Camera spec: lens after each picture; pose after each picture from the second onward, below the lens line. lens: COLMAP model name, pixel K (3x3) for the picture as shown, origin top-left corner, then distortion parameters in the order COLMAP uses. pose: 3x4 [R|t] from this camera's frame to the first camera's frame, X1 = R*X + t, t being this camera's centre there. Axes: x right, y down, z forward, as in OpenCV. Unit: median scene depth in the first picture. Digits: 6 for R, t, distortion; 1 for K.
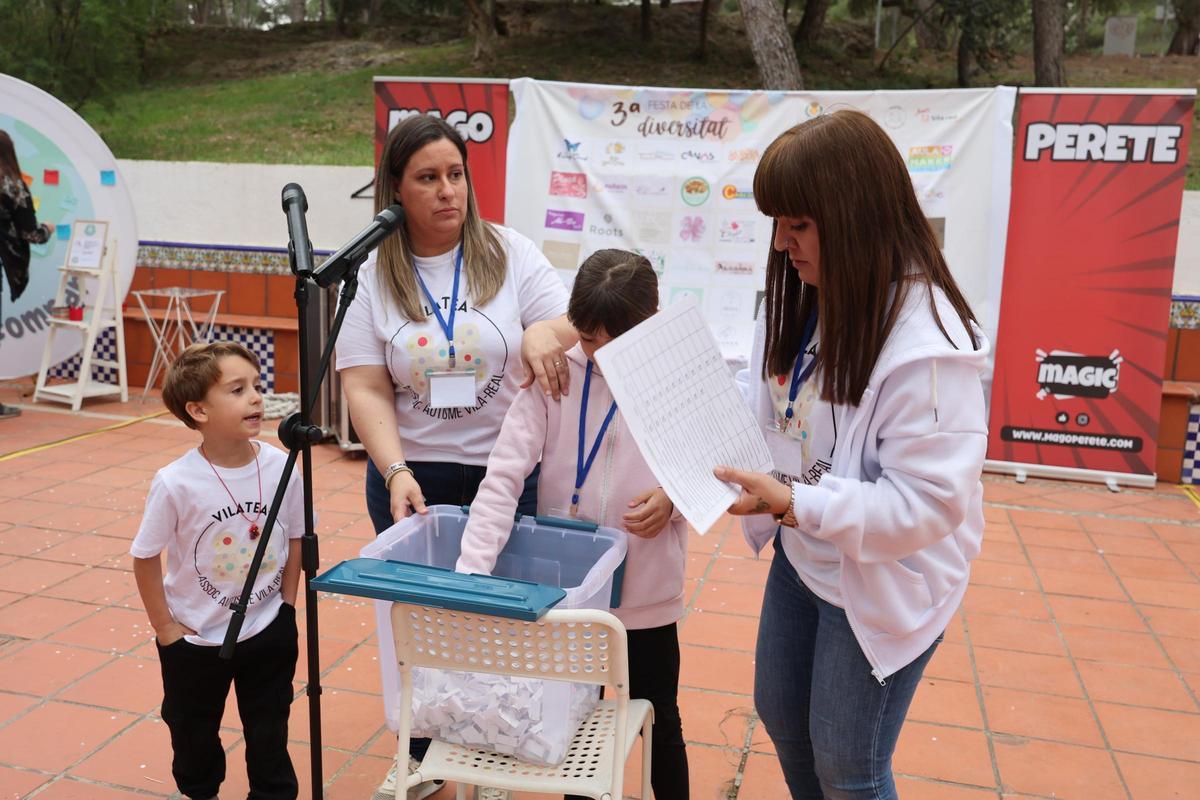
lens RADIAL K [[1069.3, 0, 600.0], [0, 1069.3, 400.0], [0, 0, 1]] dist [0.008901, 0.002133]
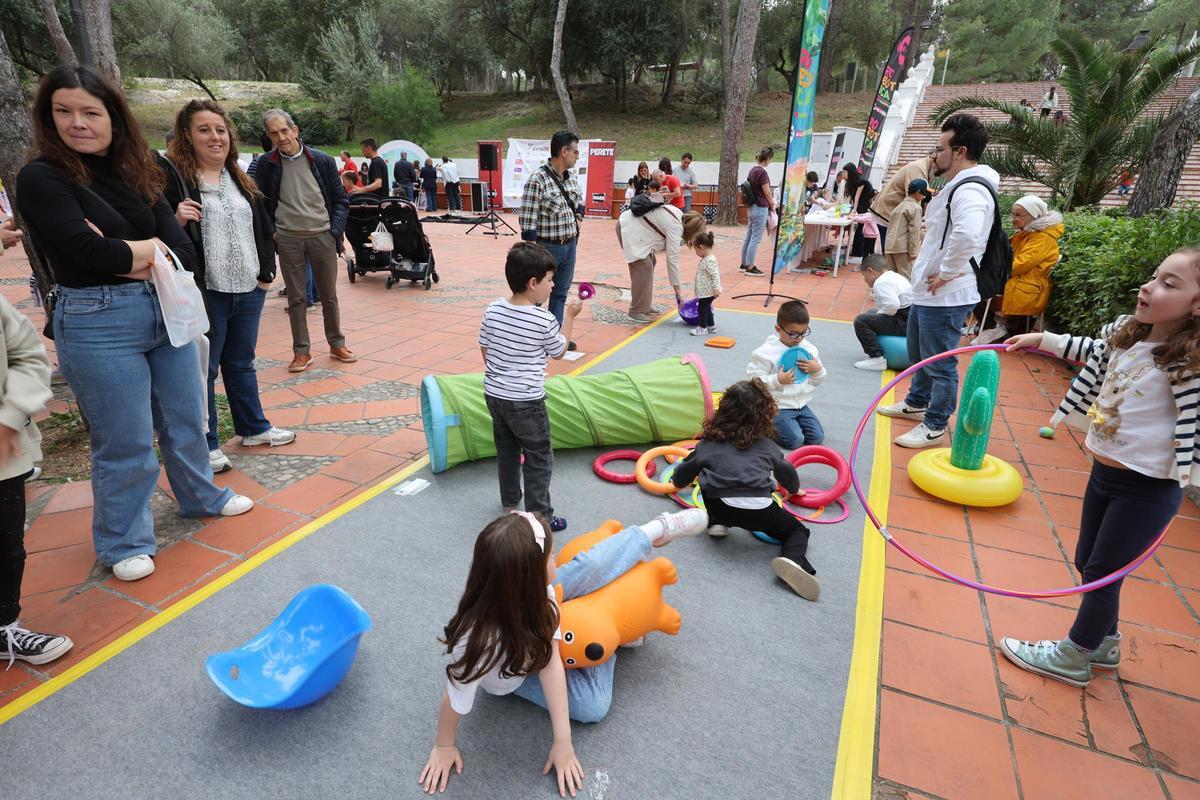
lens RADIAL K [[638.0, 0, 582.0], [0, 638.0, 372.5], [0, 0, 1]] dist [0.005058, 0.000331]
pose [[0.978094, 0.040625, -0.204162, 0.600966], [-0.013580, 0.991135, 0.132164, 0.239964], [0.207722, -0.126496, 0.969974, -1.254088]]
